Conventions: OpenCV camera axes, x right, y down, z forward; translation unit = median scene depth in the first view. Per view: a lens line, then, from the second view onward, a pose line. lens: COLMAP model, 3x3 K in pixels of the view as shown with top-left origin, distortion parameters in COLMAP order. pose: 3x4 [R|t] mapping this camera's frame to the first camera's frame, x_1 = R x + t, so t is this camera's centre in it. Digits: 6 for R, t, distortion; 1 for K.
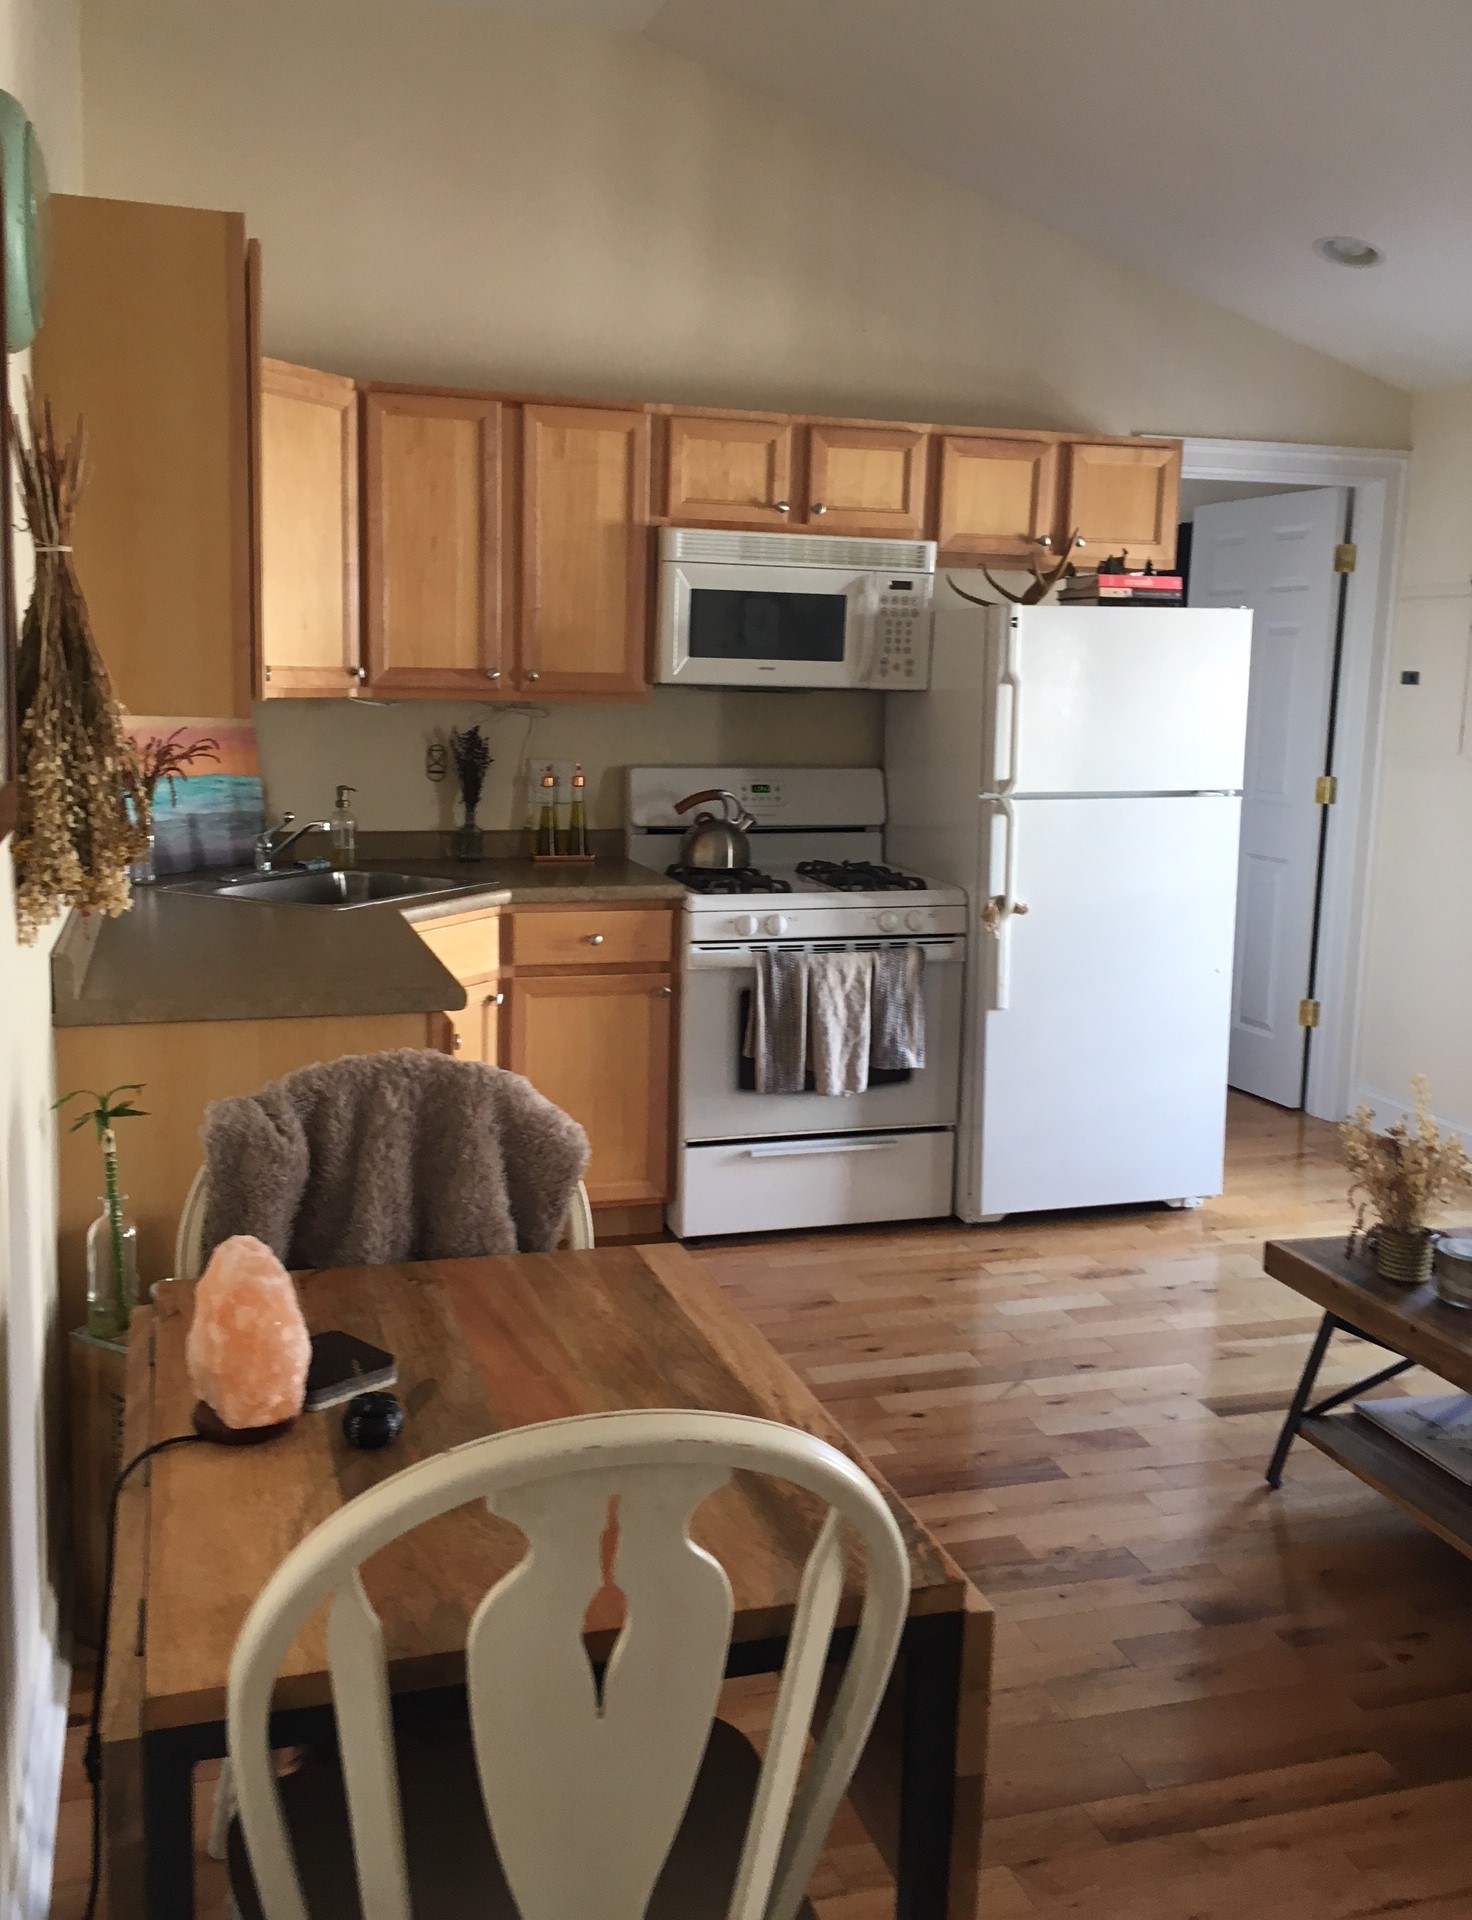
lens RADIAL K [[1706.6, 0, 735.3], [0, 1706.6, 940.2], [0, 0, 1]] dist [0.044922, -0.000571]
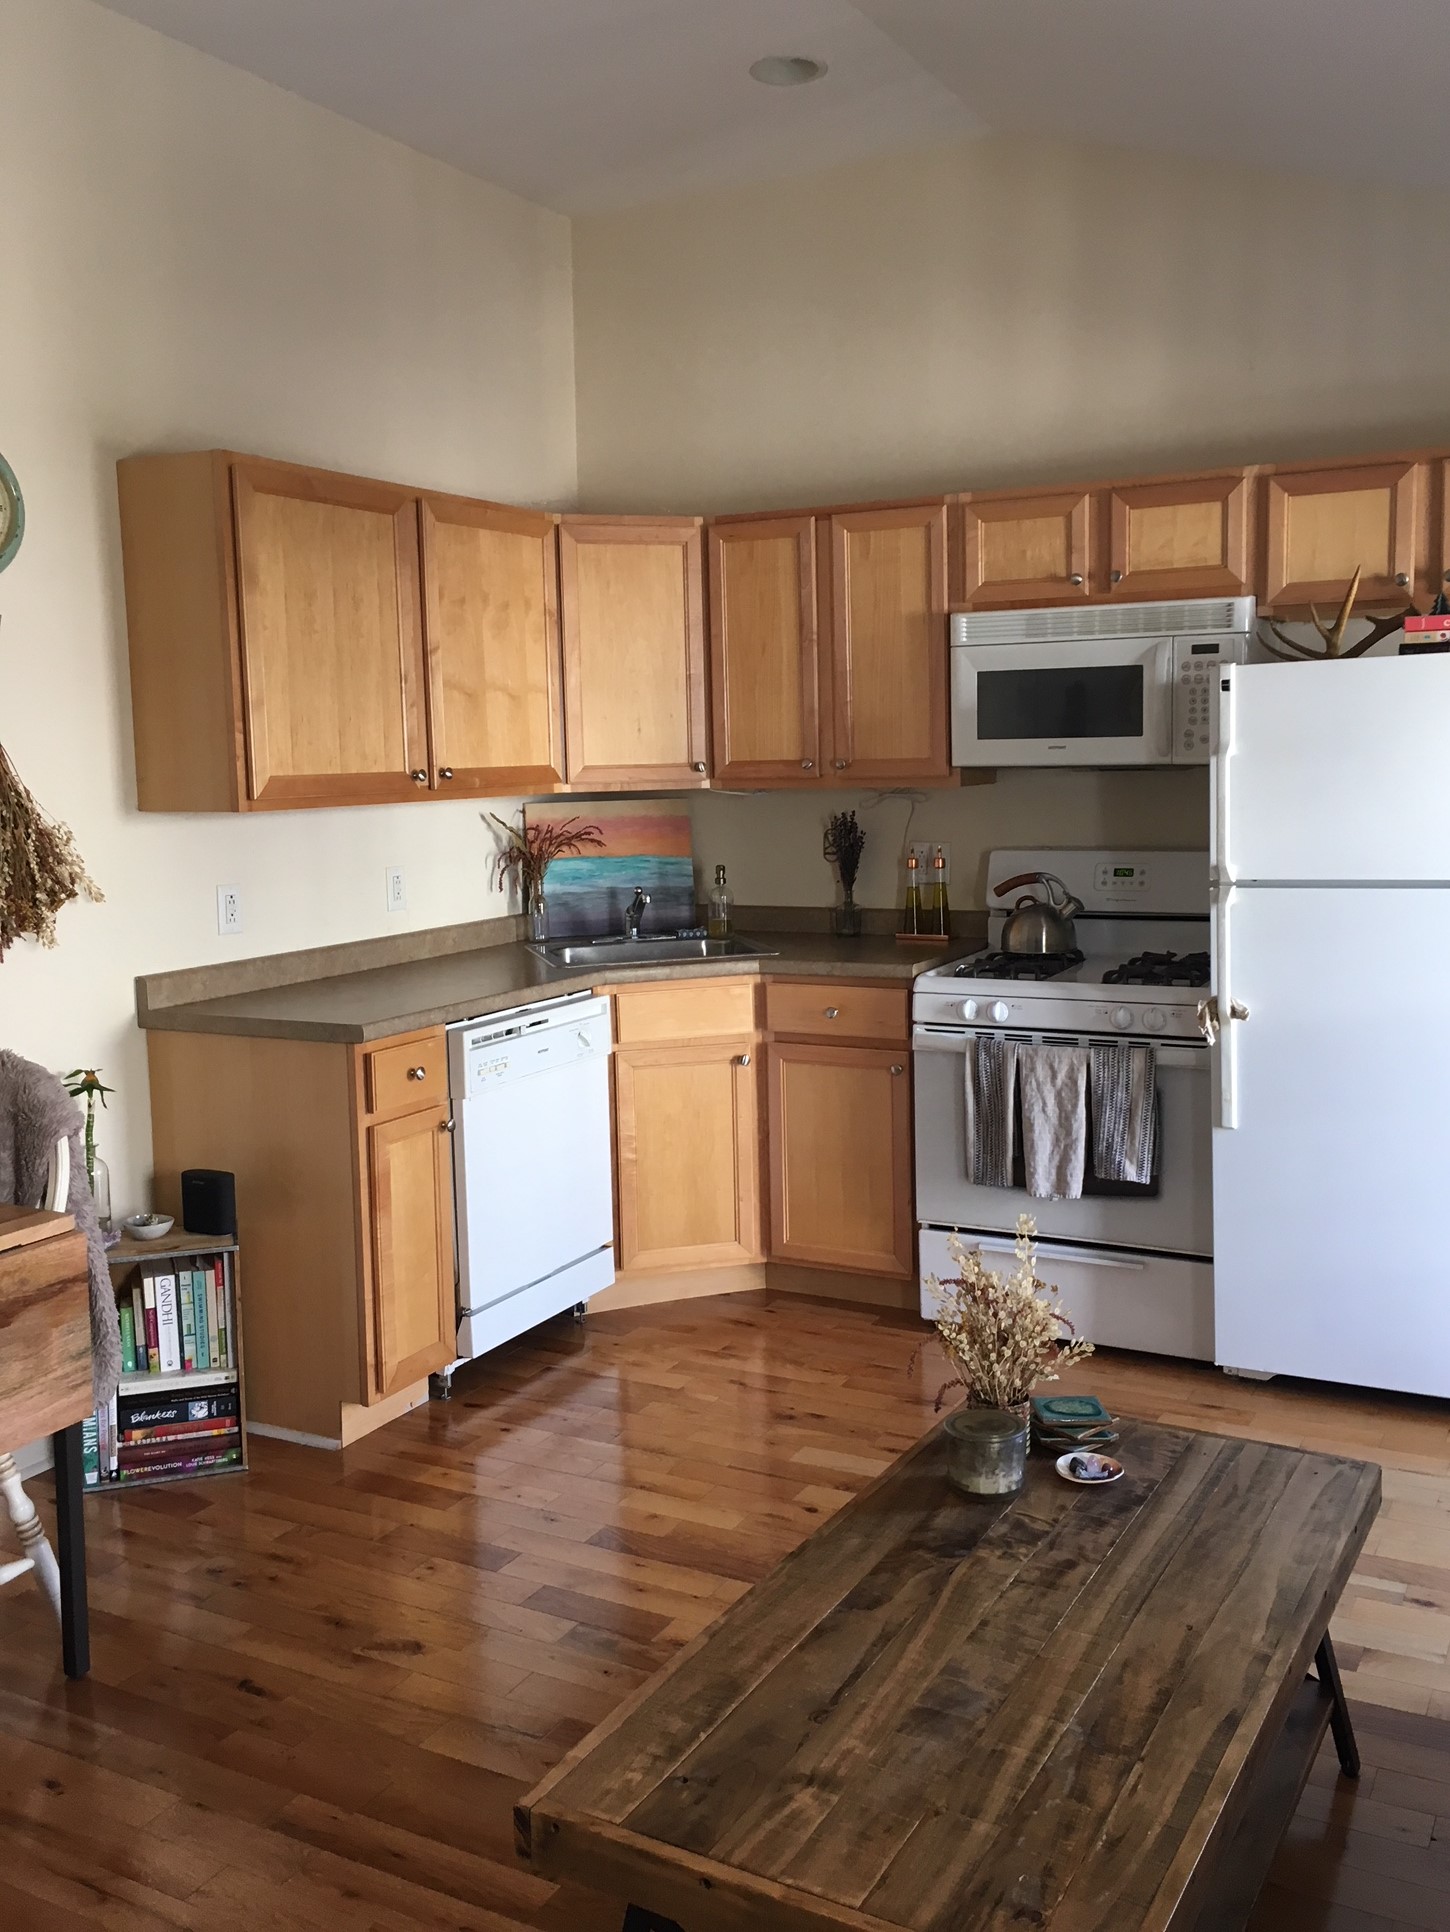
lens RADIAL K [[1716.4, 0, 725.0], [0, 1716.4, 966.0], [0, 0, 1]] dist [0.017646, 0.005698]
pose [[0.693123, 0.051302, -0.718991, 0.612705], [-0.075949, 0.997110, -0.002070, -0.021080], [0.716807, 0.056041, 0.695016, 0.209603]]
